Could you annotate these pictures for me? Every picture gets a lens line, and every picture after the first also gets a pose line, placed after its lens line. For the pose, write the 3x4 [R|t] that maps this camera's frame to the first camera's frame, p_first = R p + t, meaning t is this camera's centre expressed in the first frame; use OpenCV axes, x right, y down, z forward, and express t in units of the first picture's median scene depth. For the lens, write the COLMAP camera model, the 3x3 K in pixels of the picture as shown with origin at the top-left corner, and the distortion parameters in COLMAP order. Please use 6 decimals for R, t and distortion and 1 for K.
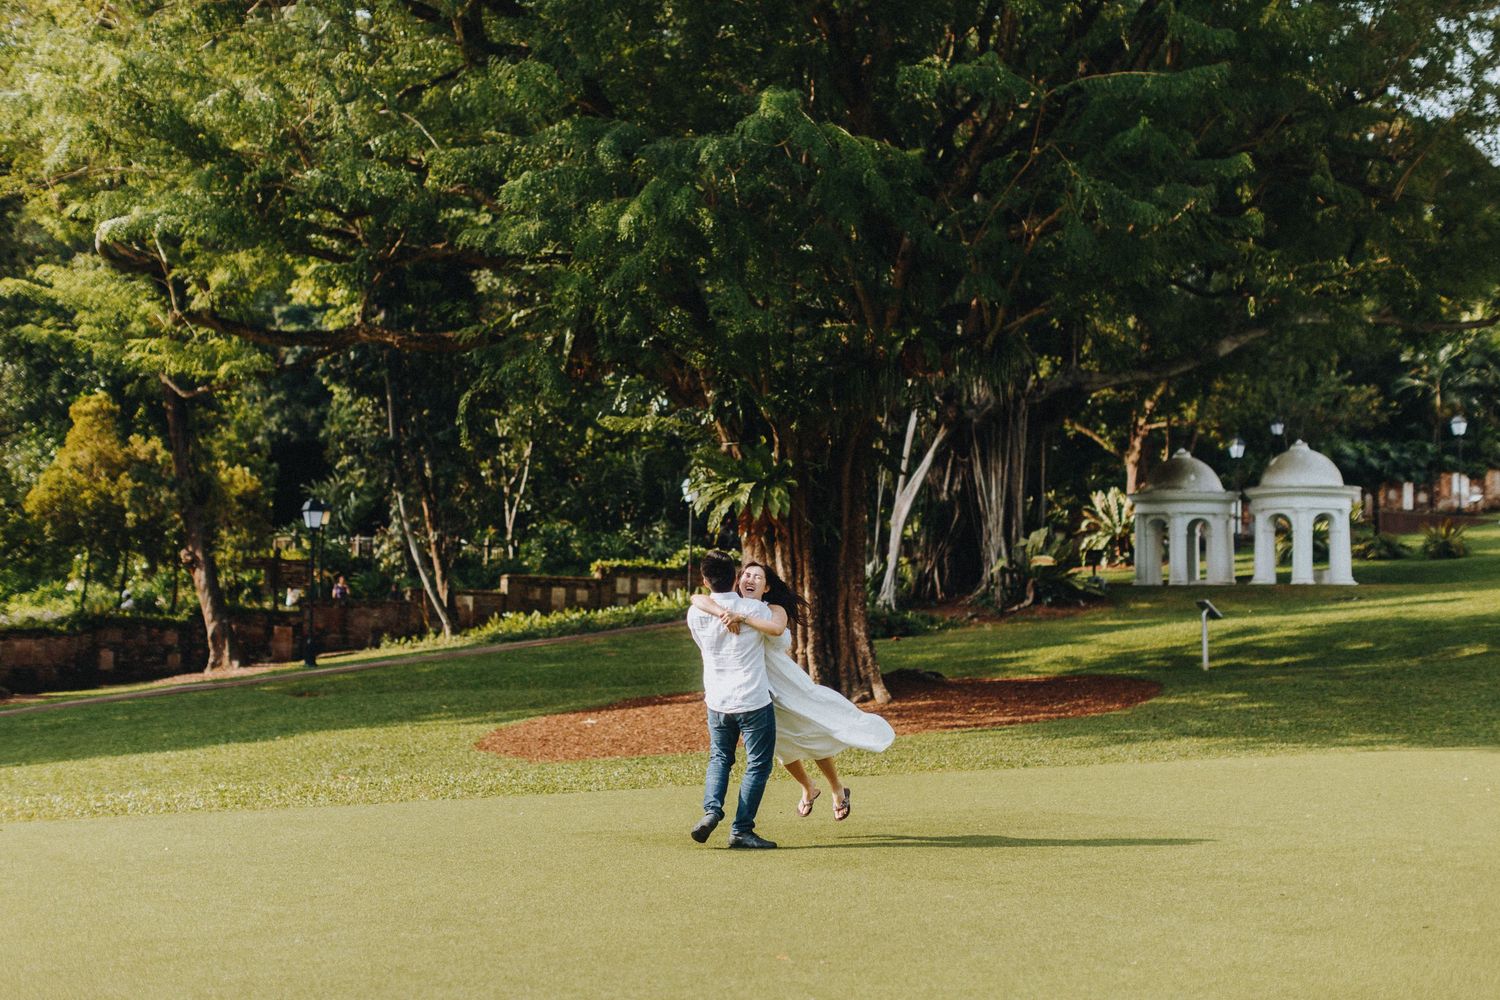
lens RADIAL K [[2528.8, 0, 750.0], [0, 2528.8, 500.0], [0, 0, 1]] dist [0.003371, -0.279564]
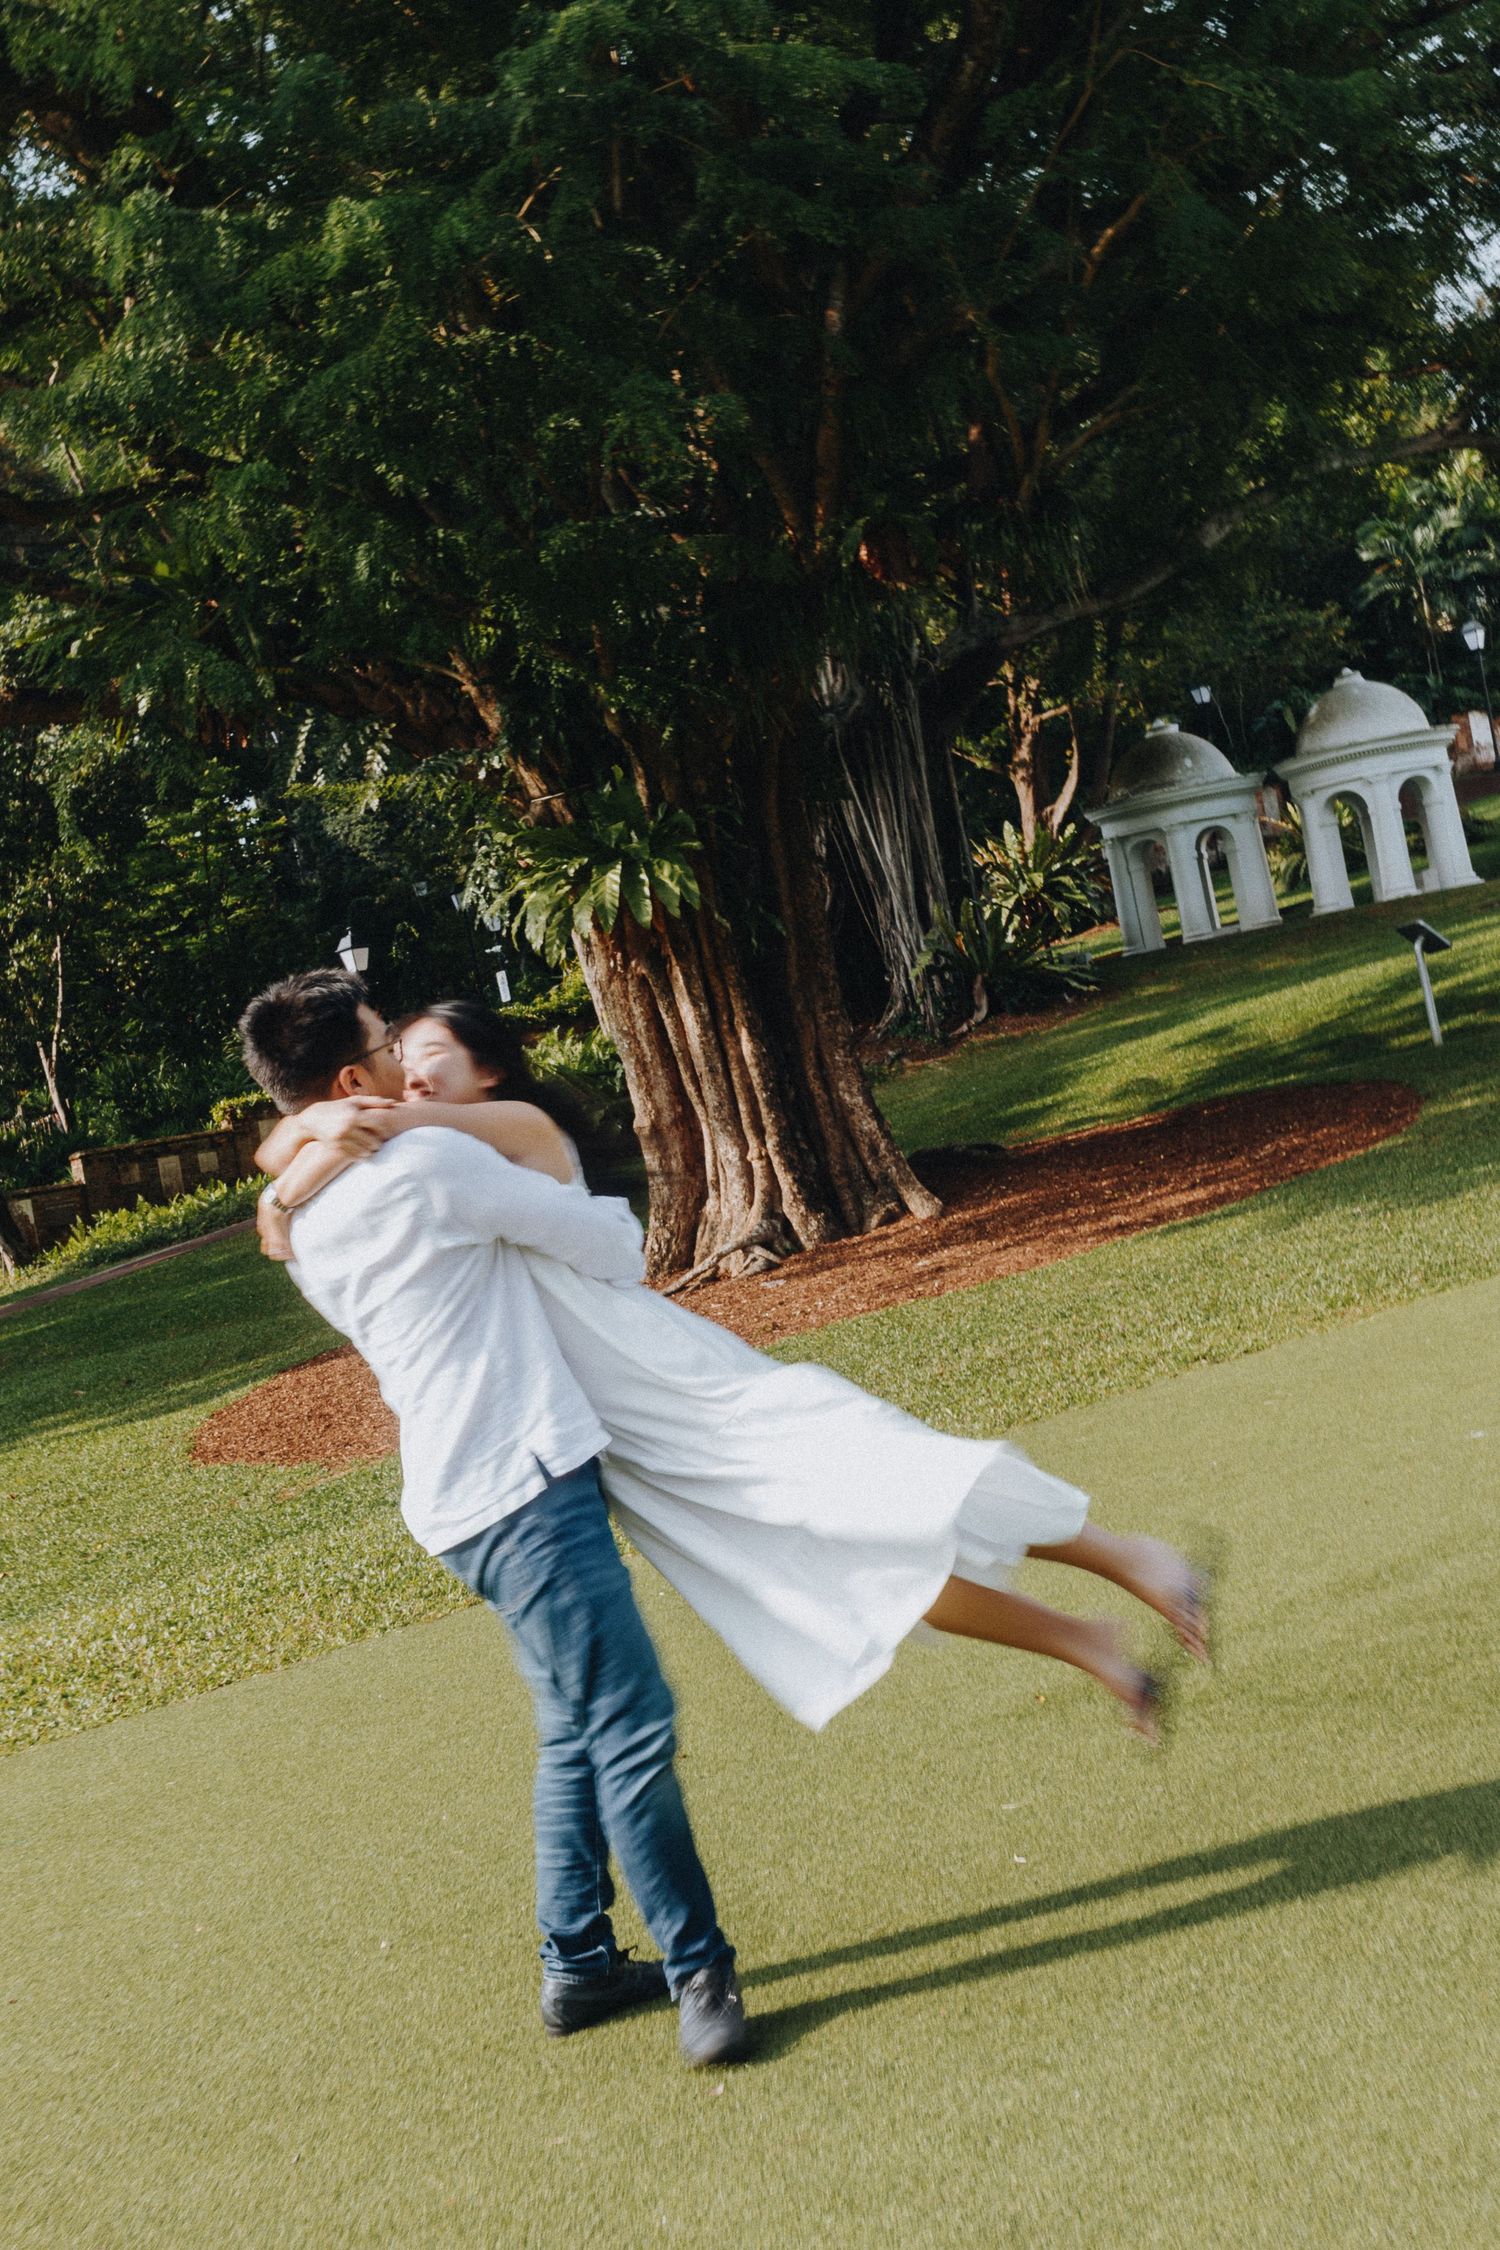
lens RADIAL K [[3793.2, 0, 869.8], [0, 3793.2, 1123.2], [0, 0, 1]] dist [0.003371, -0.279564]
pose [[0.971841, -0.201728, 0.121782, -0.028174], [0.195372, 0.978756, 0.062183, 0.004380], [-0.131739, -0.036639, 0.990607, 0.108011]]
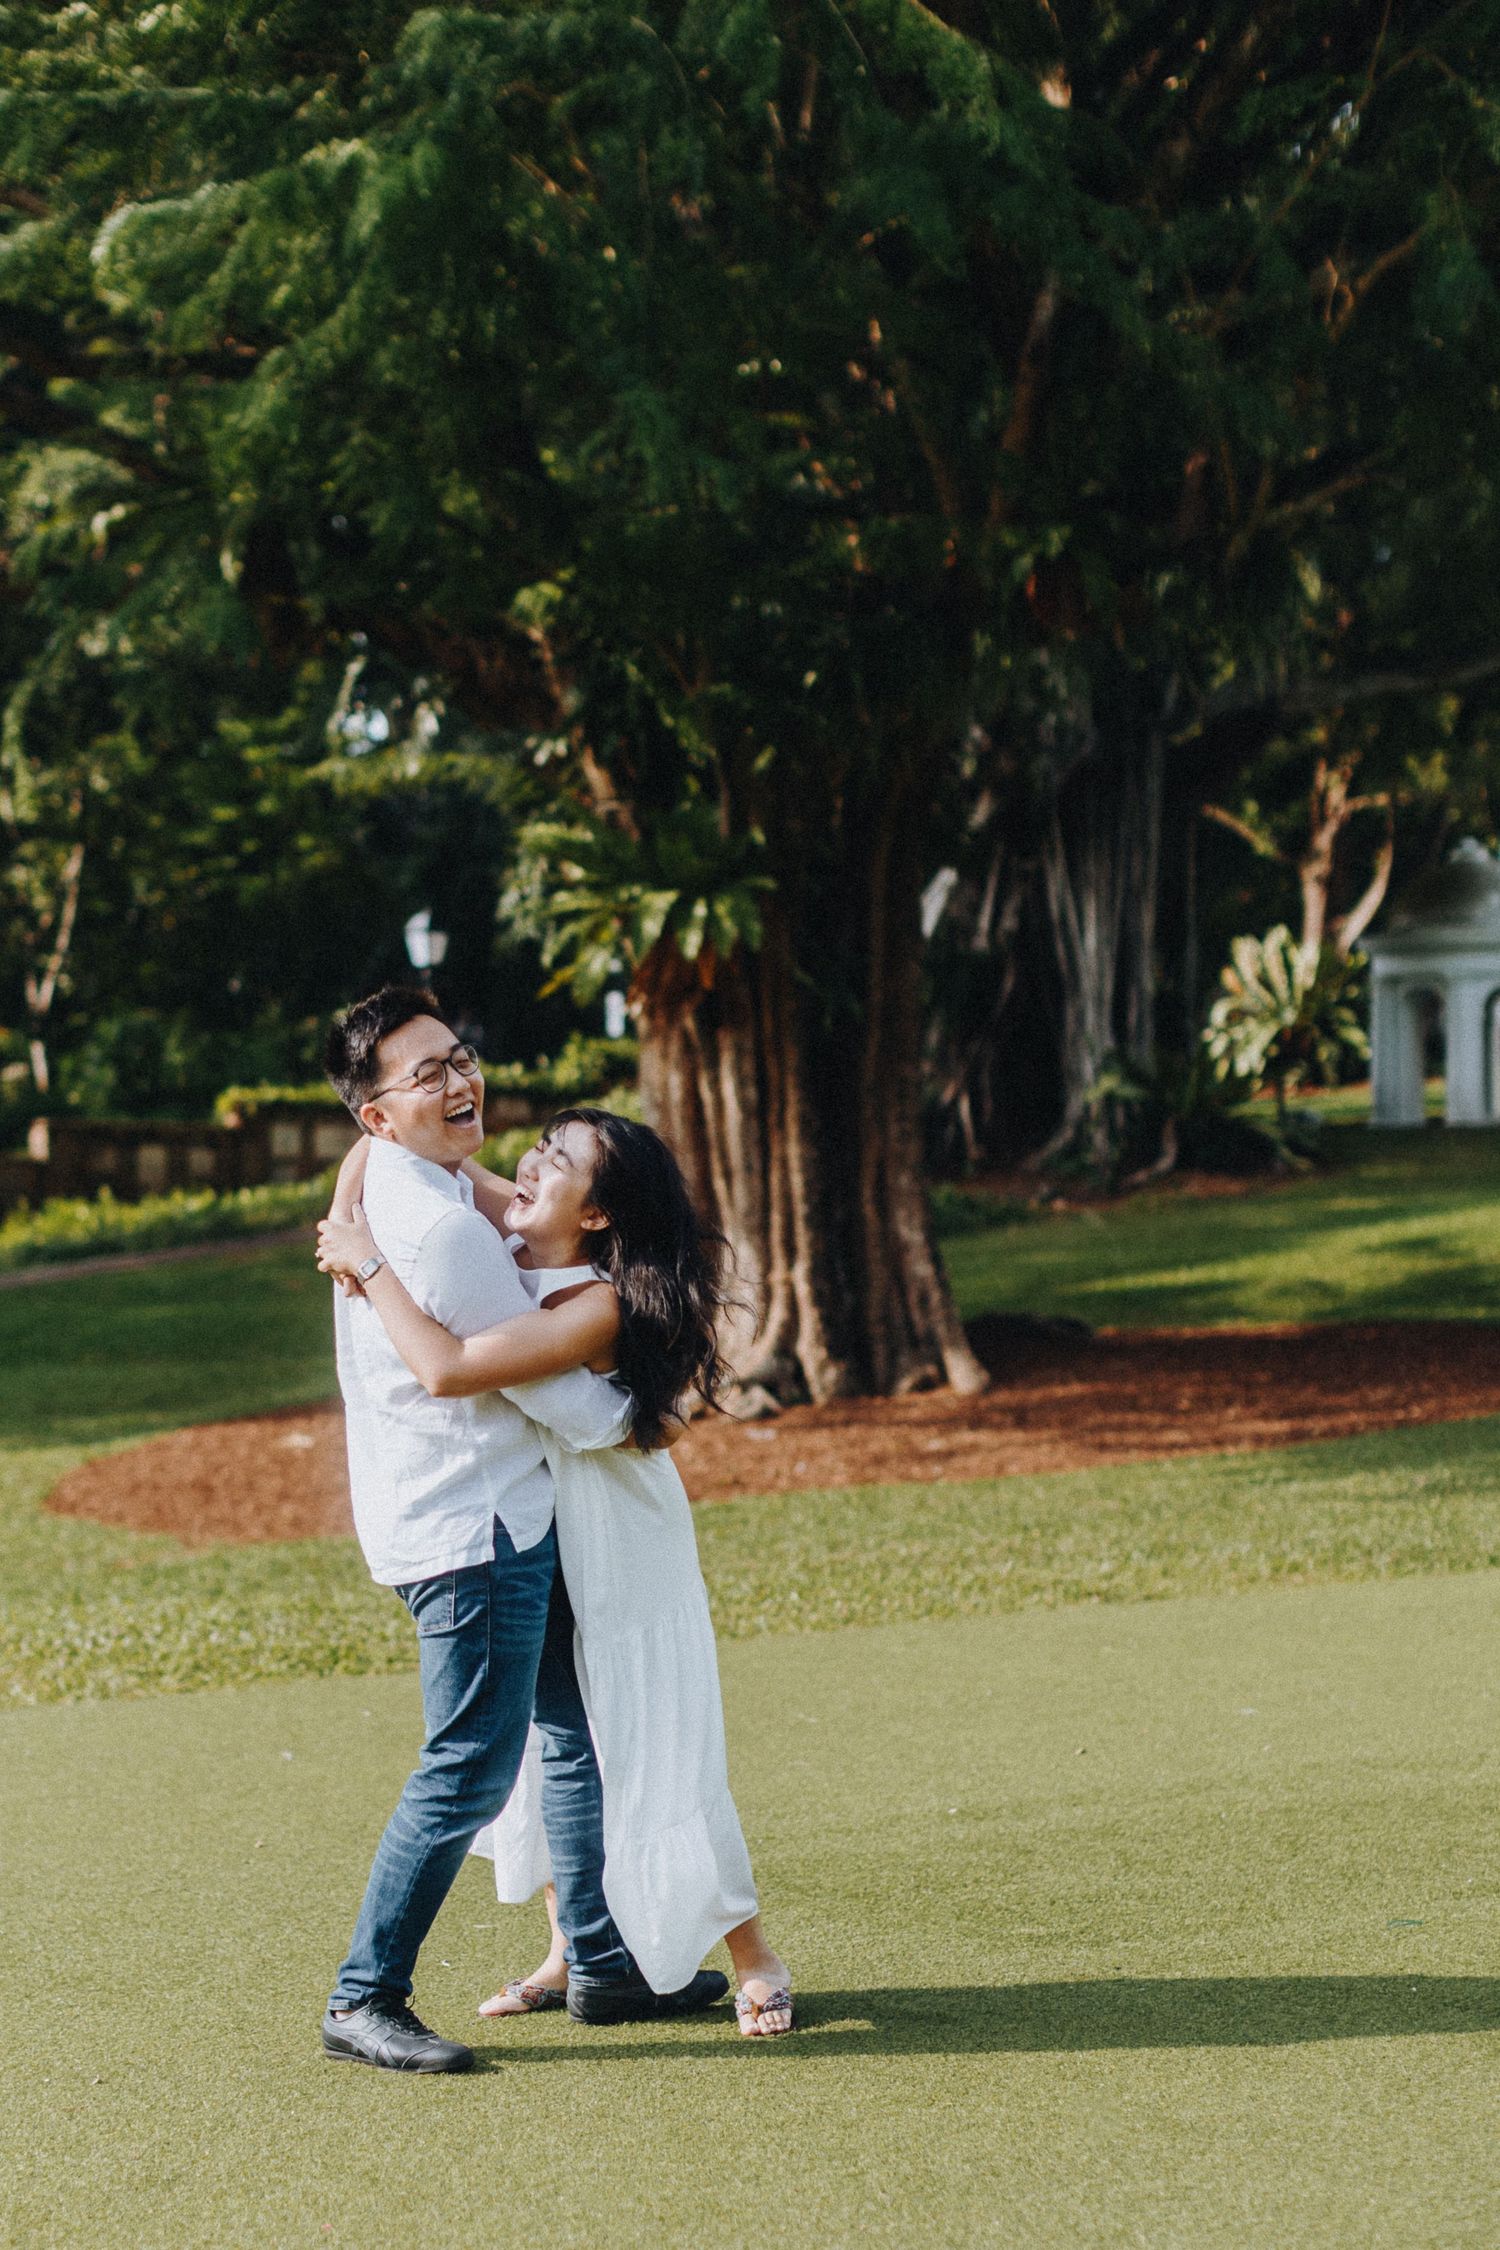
lens RADIAL K [[4927.3, 0, 750.5], [0, 4927.3, 1351.3], [0, 0, 1]] dist [-0.007484, -0.355048]
pose [[0.998479, -0.013565, 0.053436, -0.016663], [0.009436, 0.997004, 0.076774, 0.003535], [-0.054318, -0.076153, 0.995616, 0.076811]]
